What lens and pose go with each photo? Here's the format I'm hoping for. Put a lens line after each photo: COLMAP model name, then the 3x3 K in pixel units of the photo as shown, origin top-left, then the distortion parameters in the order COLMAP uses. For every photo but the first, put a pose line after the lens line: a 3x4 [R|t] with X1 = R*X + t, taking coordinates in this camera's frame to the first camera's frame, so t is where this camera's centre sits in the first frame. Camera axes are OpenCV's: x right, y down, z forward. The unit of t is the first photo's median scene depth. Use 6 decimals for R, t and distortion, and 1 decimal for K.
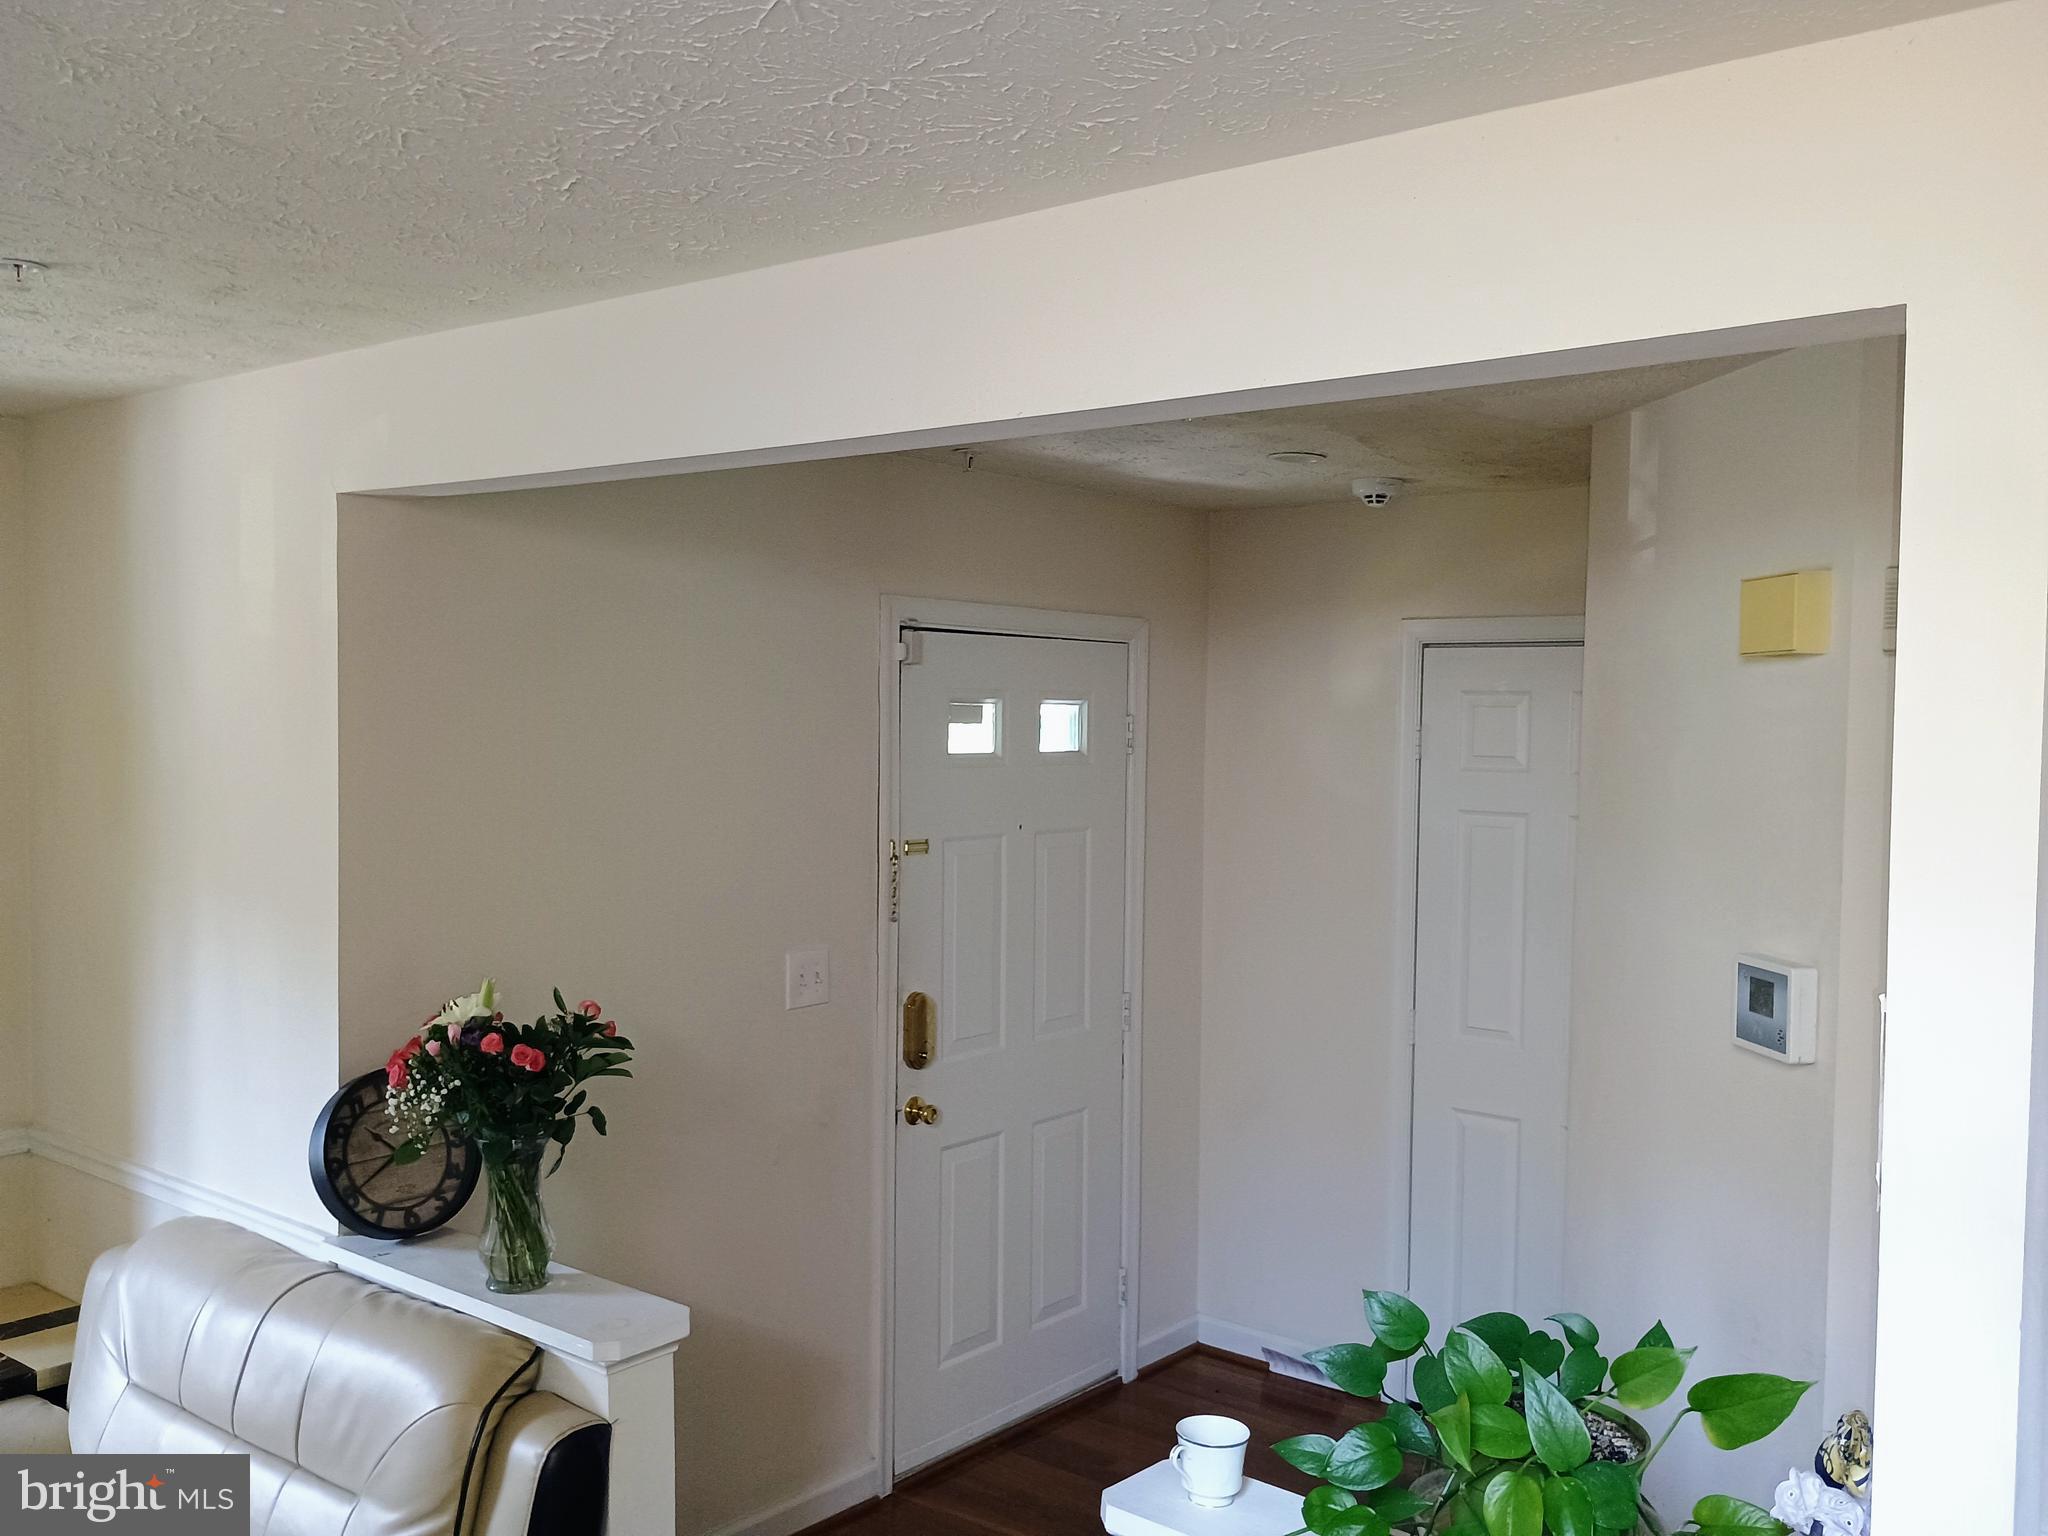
lens RADIAL K [[1787.3, 0, 1036.6], [0, 1787.3, 759.9], [0, 0, 1]] dist [0.042620, -0.063644]
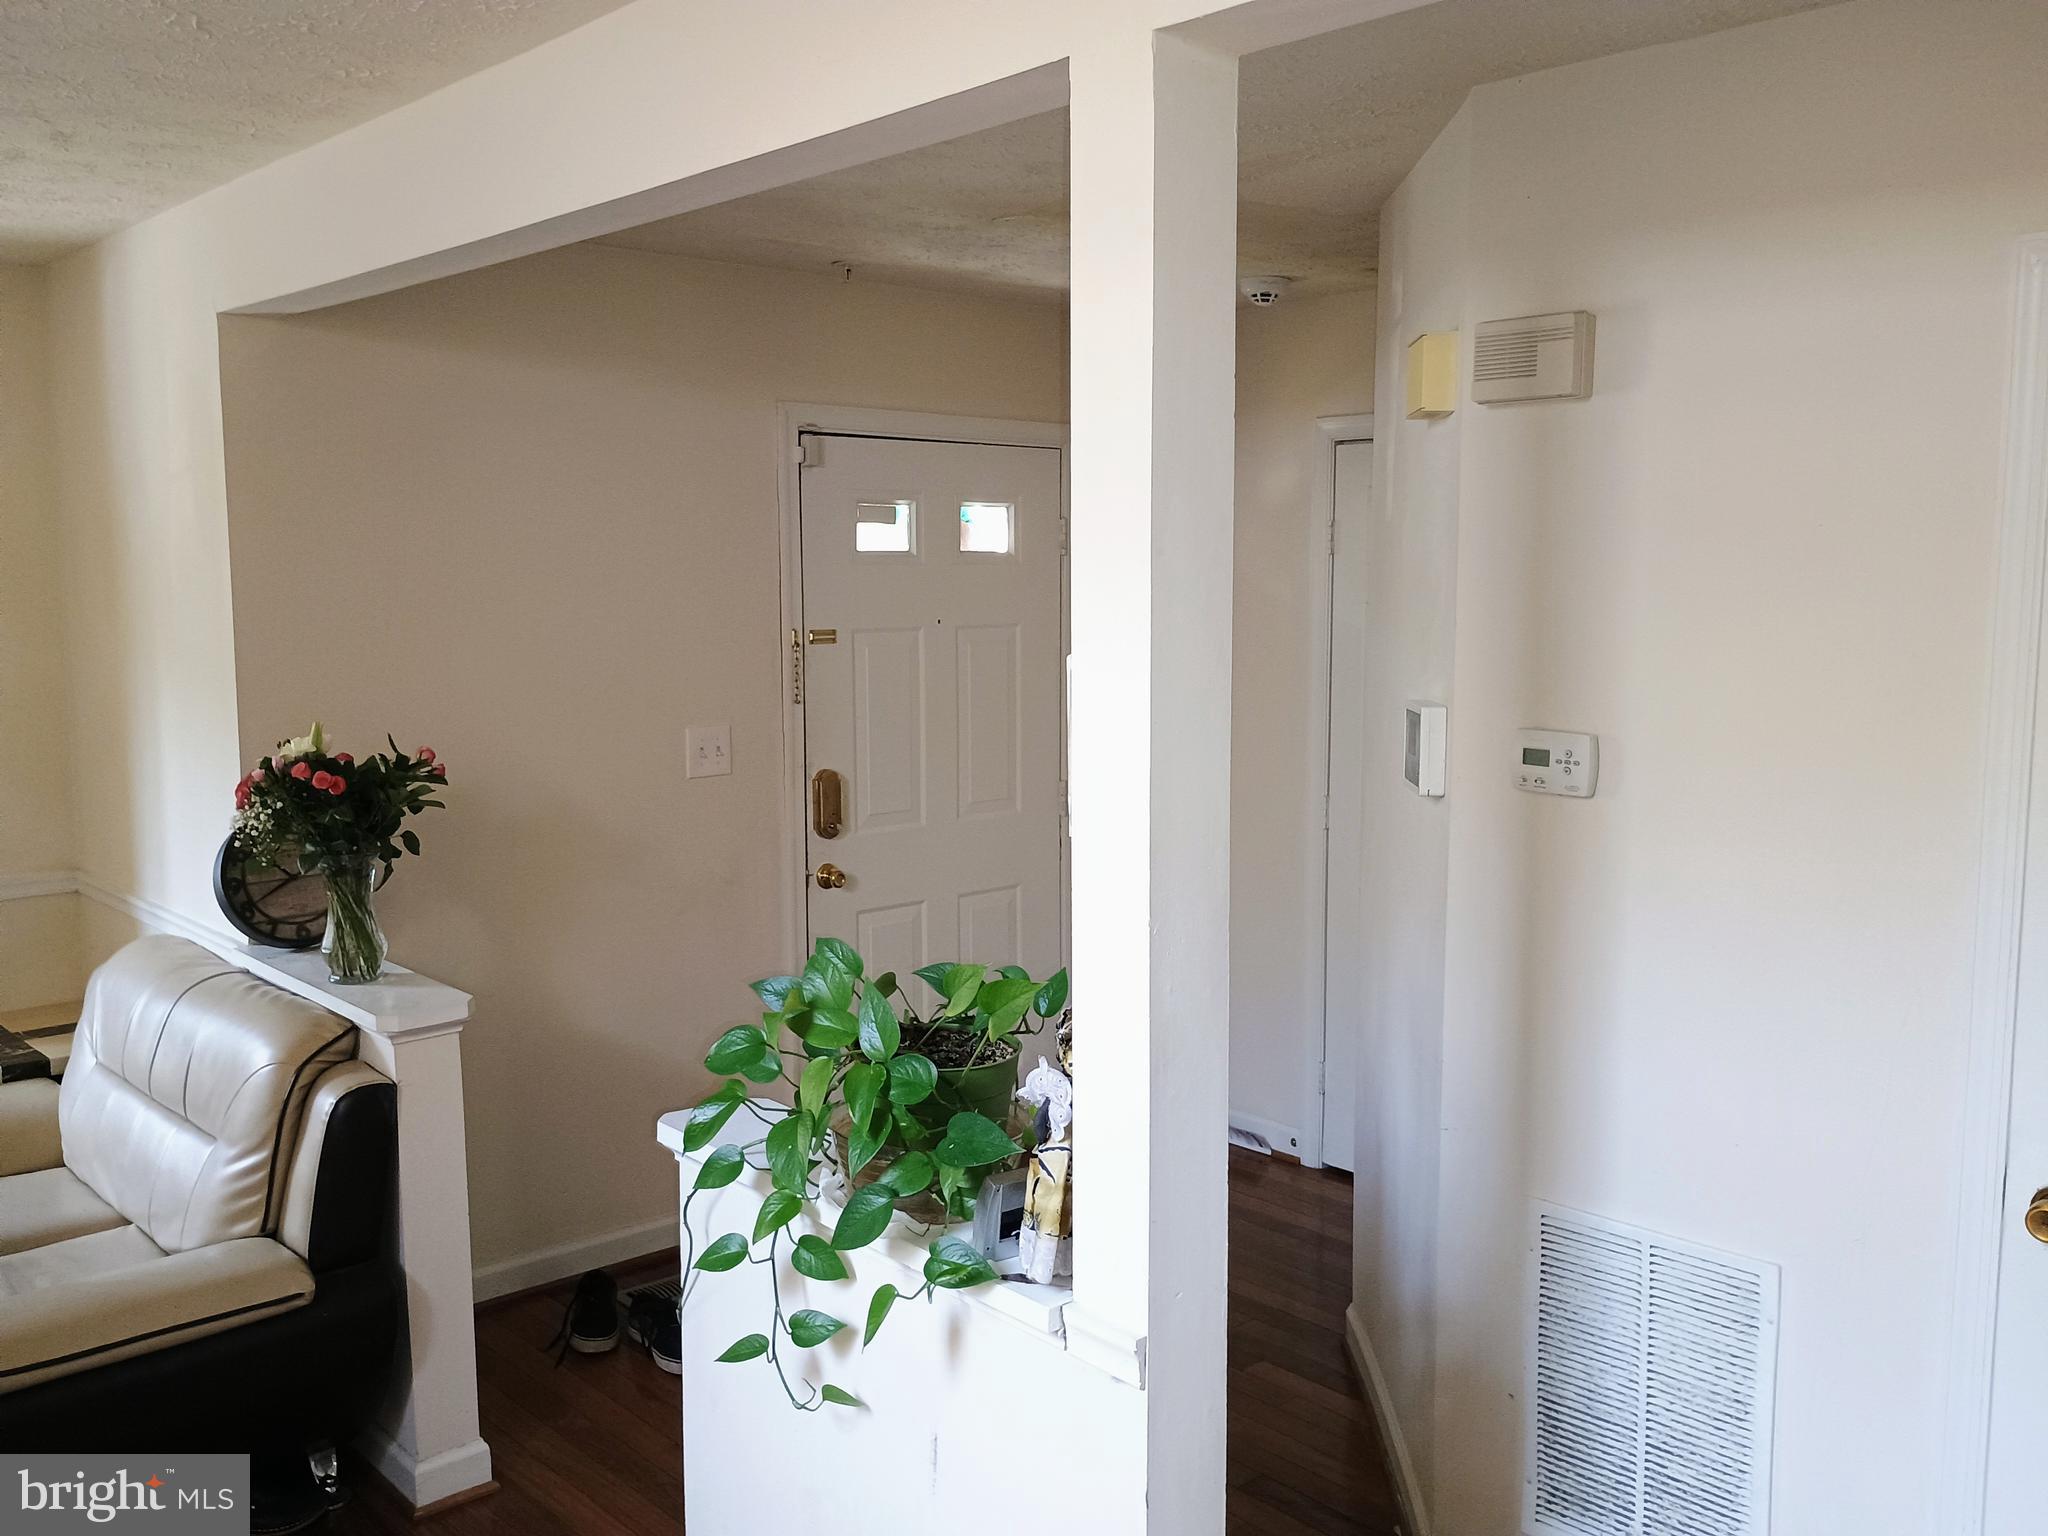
lens RADIAL K [[1787.3, 0, 998.1], [0, 1787.3, 730.6], [0, 0, 1]] dist [0.042620, -0.063644]
pose [[0.986658, 0.001290, -0.162802, 0.298278], [0.009452, 0.997828, 0.065195, 0.049895], [0.162533, -0.065864, 0.984502, -0.084189]]
